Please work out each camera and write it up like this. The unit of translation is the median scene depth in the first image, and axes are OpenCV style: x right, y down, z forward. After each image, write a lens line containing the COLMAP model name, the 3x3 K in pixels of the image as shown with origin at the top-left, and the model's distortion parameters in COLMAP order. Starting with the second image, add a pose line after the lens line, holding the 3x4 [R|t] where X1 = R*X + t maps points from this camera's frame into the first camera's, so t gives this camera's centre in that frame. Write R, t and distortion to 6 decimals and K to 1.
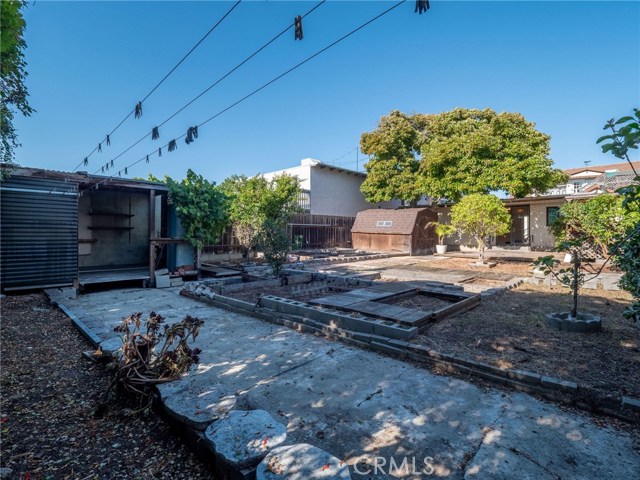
lens RADIAL K [[303.3, 0, 314.7], [0, 303.3, 236.3], [0, 0, 1]] dist [-0.005515, -0.000374]
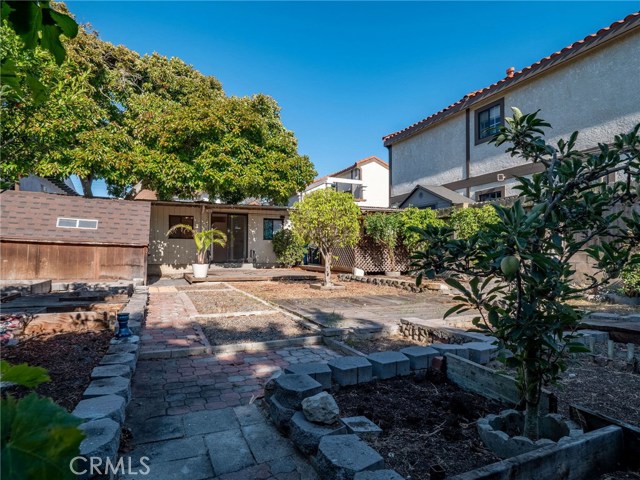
lens RADIAL K [[367.5, 0, 319.2], [0, 367.5, 244.4], [0, 0, 1]] dist [0.001188, -0.000381]
pose [[0.360728, 0.020697, 0.932441, -0.178095], [0.010620, 0.999598, -0.026296, 0.010540], [-0.932611, 0.019389, 0.360363, 0.467063]]
